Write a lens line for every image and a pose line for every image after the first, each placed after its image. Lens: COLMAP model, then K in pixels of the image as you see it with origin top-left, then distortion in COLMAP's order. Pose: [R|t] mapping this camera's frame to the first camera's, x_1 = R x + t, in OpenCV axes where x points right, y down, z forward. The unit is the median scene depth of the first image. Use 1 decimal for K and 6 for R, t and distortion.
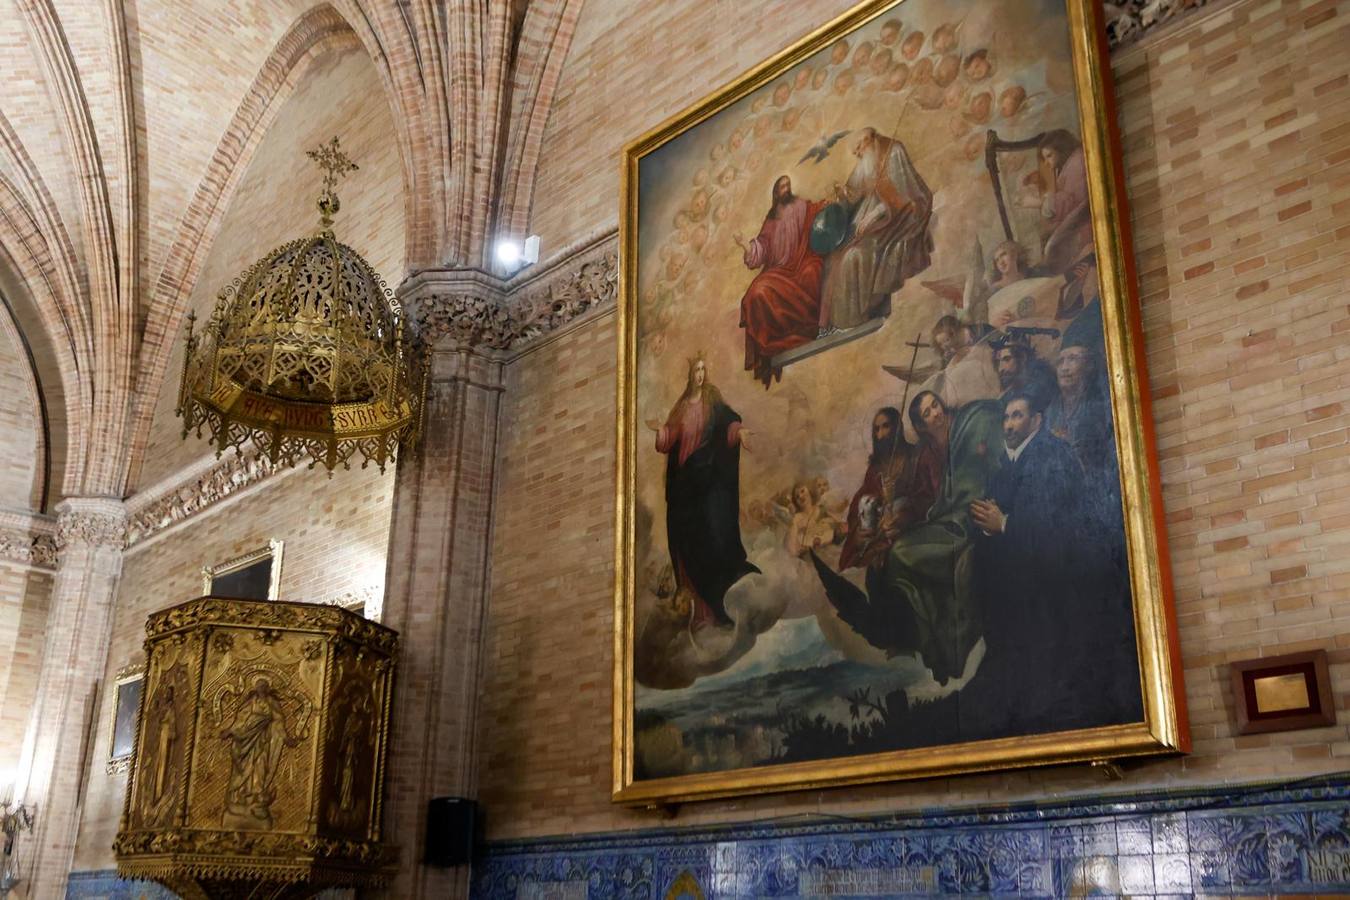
lens RADIAL K [[1382.7, 0, 682.9], [0, 1382.7, 452.4], [0, 0, 1]] dist [-0.032867, 0.000000]
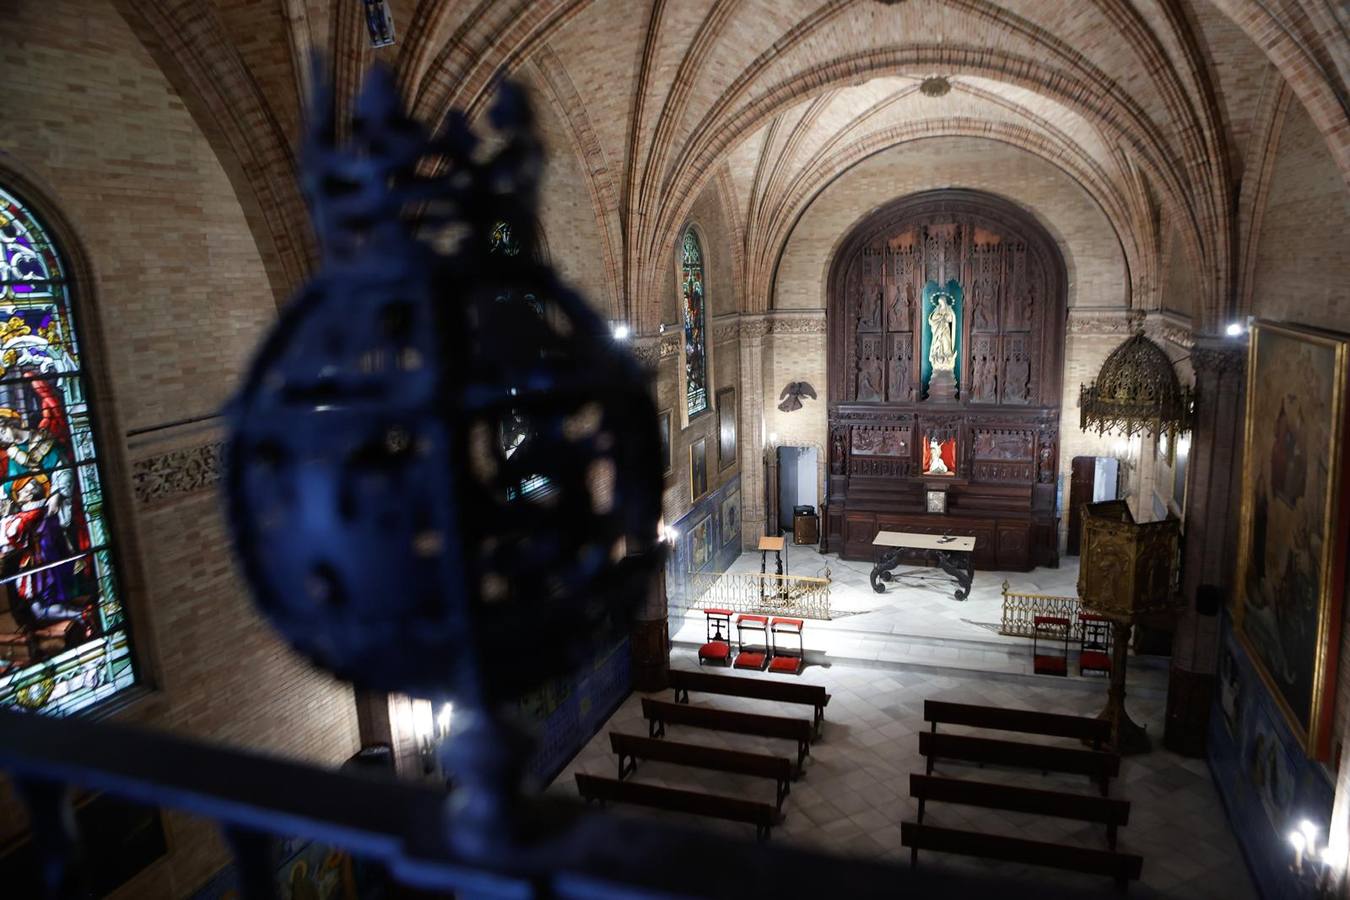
lens RADIAL K [[925.2, 0, 681.7], [0, 925.2, 462.2], [0, 0, 1]] dist [-0.111706, 0.075999]
pose [[0.474495, 0.140484, -0.868976, 0.749223], [0.345698, 0.878129, 0.330729, -0.797424], [0.809535, -0.457333, 0.368103, -0.210451]]
